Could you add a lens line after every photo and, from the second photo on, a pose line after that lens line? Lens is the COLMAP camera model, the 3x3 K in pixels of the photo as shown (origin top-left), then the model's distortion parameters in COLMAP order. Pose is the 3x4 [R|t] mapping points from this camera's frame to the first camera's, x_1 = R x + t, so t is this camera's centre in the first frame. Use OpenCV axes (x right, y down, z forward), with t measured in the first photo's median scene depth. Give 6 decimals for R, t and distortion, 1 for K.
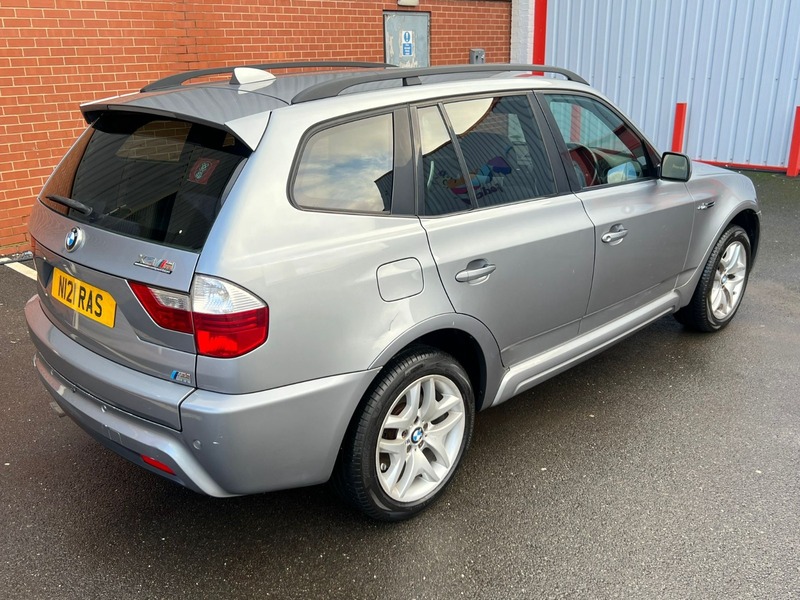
lens RADIAL K [[775.9, 0, 422.7], [0, 775.9, 310.9], [0, 0, 1]] dist [0.023088, 0.000000]
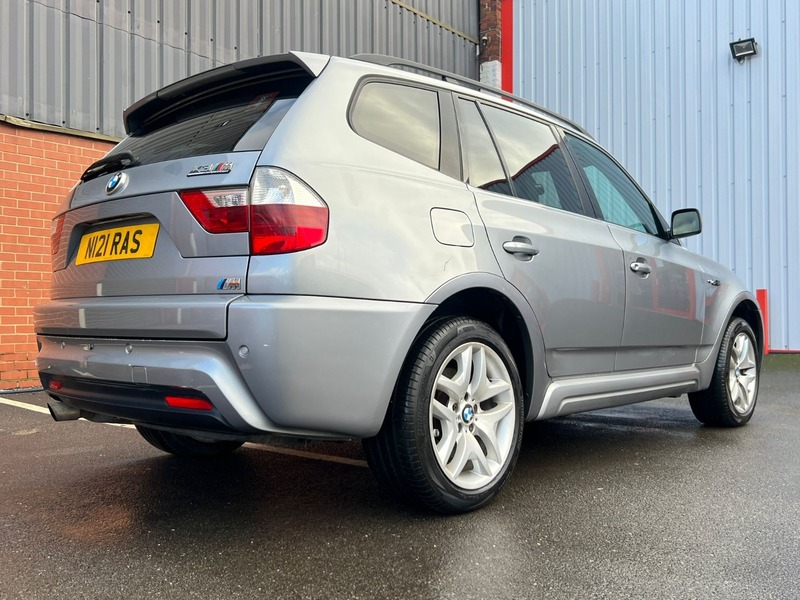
lens RADIAL K [[775.9, 0, 421.2], [0, 775.9, 297.2], [0, 0, 1]] dist [0.023088, 0.000000]
pose [[0.998486, 0.002048, 0.054974, -0.111375], [0.017255, 0.937220, -0.348313, 0.347564], [-0.052236, 0.348734, 0.935765, 0.114575]]
